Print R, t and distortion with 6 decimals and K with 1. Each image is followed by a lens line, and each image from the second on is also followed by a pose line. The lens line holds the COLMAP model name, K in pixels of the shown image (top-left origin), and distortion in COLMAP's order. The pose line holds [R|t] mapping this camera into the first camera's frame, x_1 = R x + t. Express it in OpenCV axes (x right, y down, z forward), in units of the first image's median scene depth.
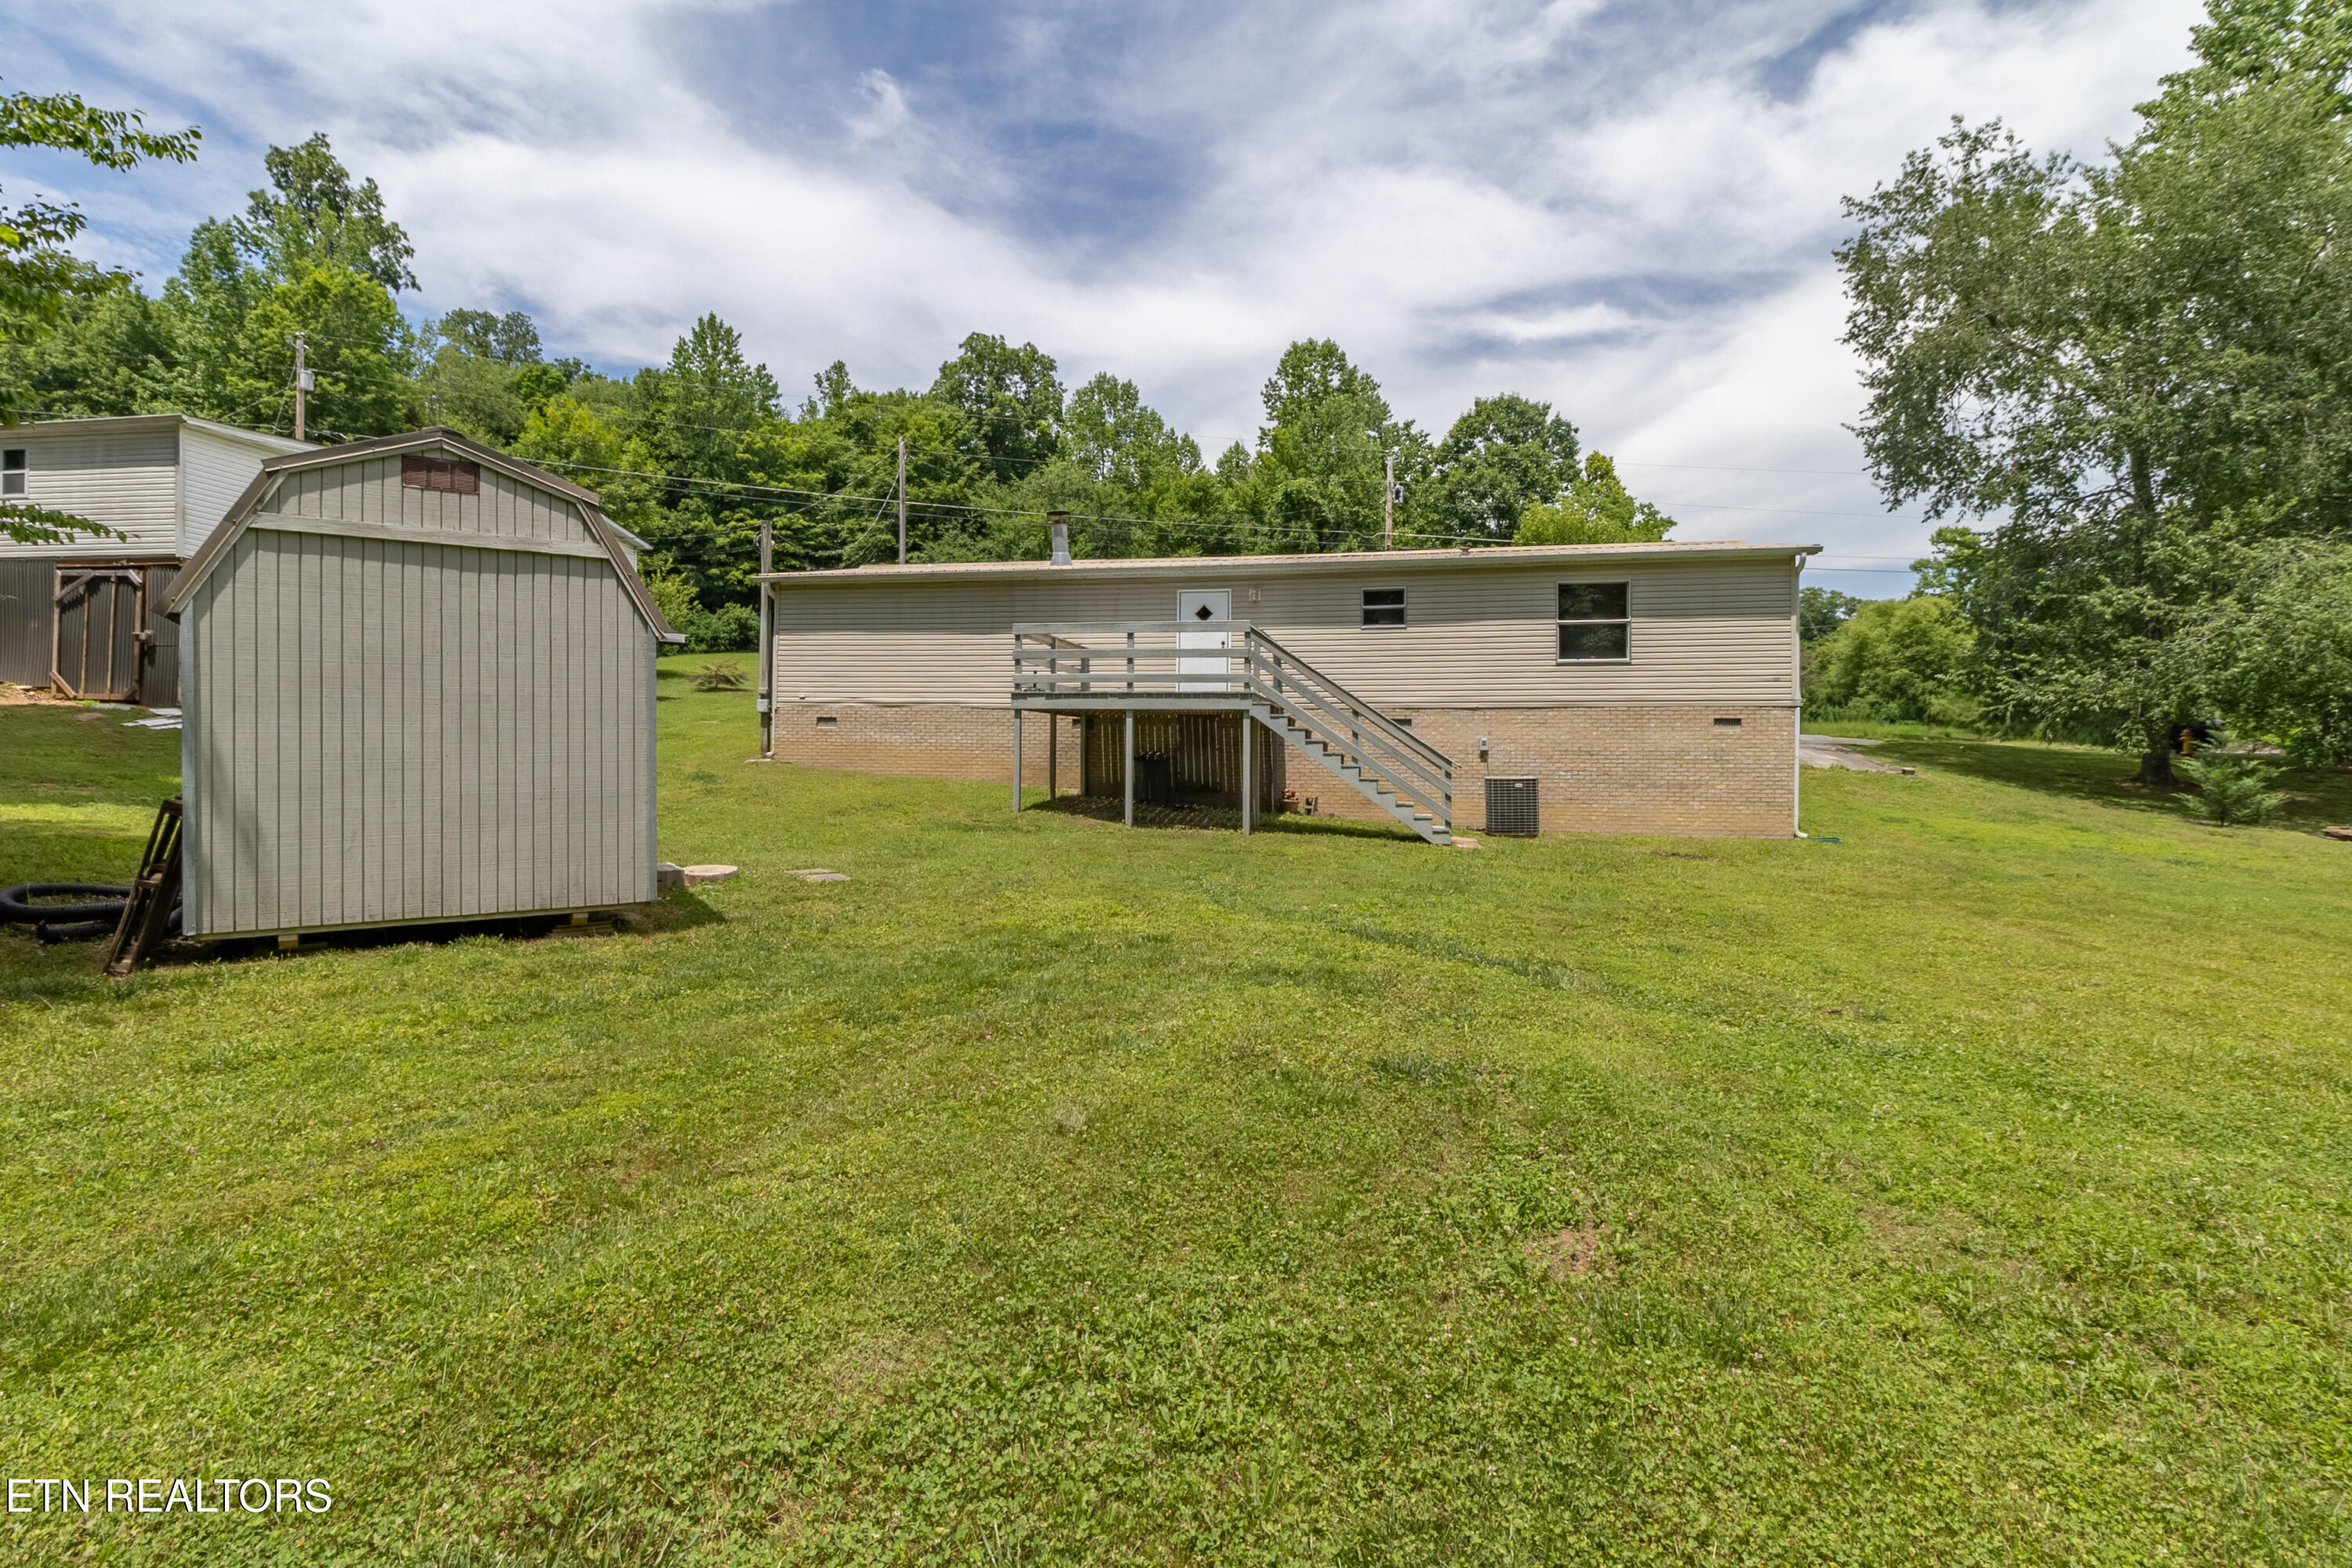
lens RADIAL K [[1088.5, 0, 1198.0], [0, 1088.5, 745.2], [0, 0, 1]] dist [-0.002500, 0.001518]
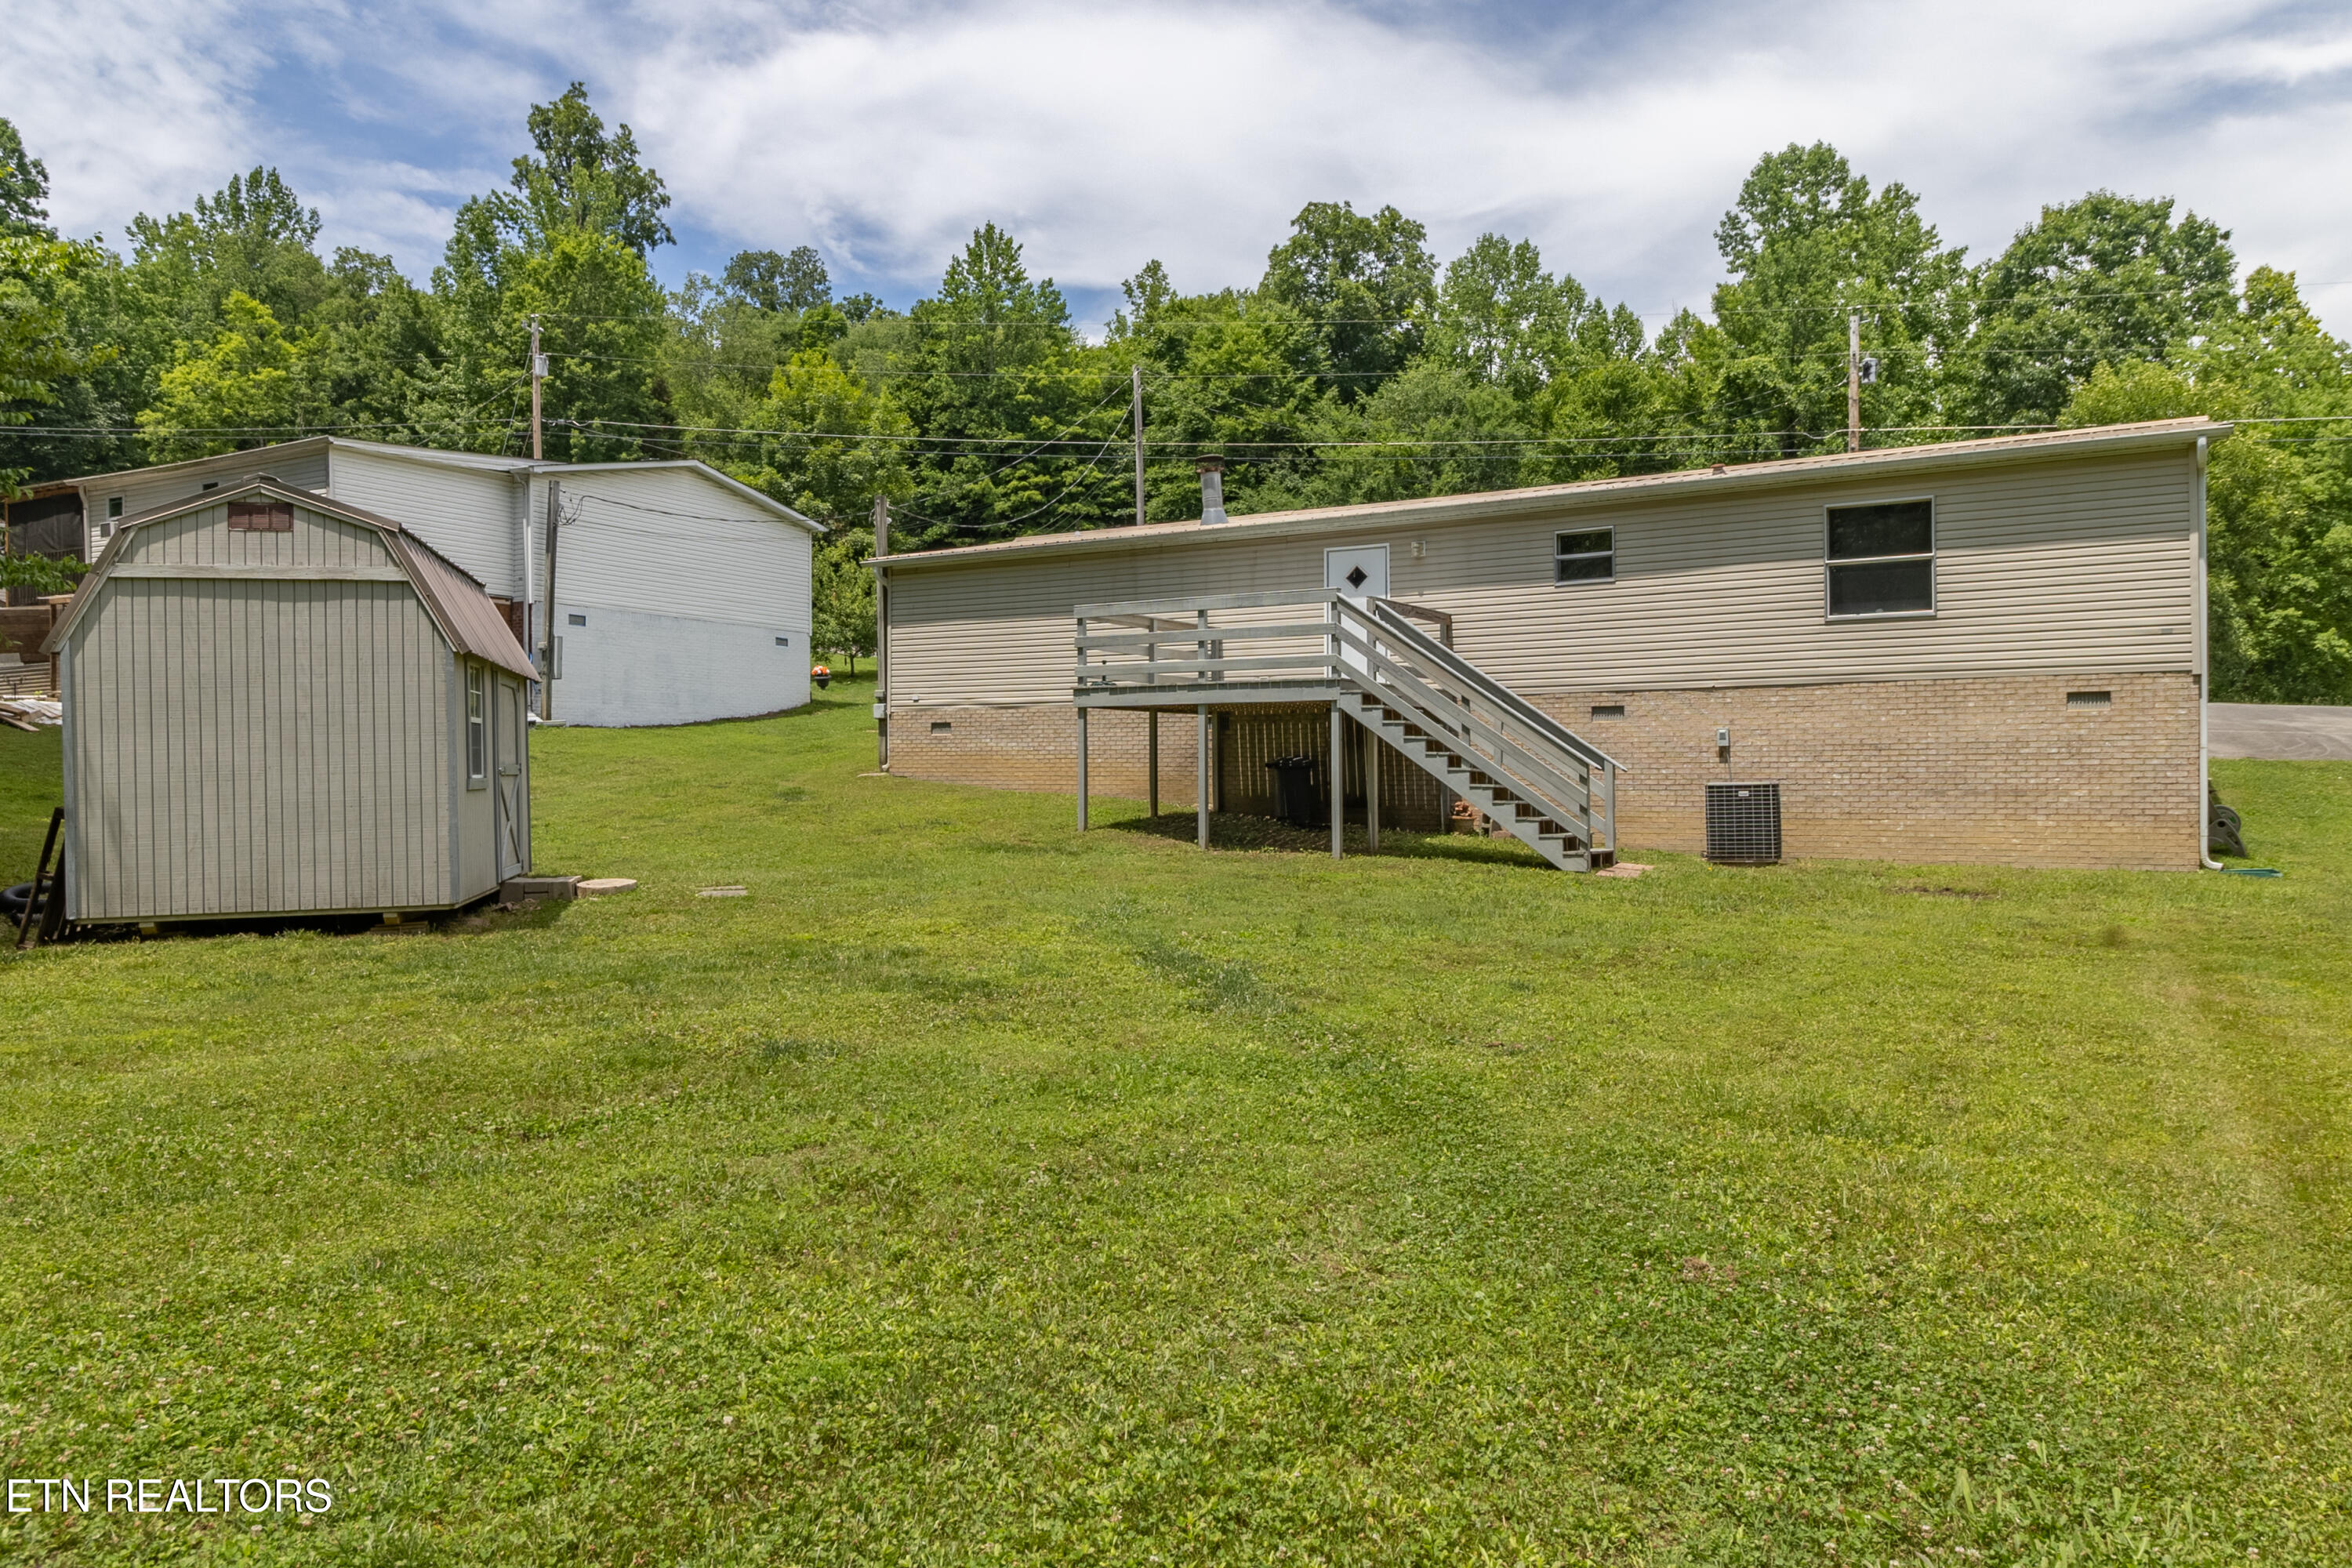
lens RADIAL K [[1517.8, 0, 1215.2], [0, 1517.8, 759.1], [0, 0, 1]] dist [-0.004839, 0.002665]
pose [[0.947730, -0.016756, -0.318632, 0.210145], [0.018023, 0.999837, 0.001026, 0.004865], [0.318563, -0.006715, 0.947878, -0.048442]]
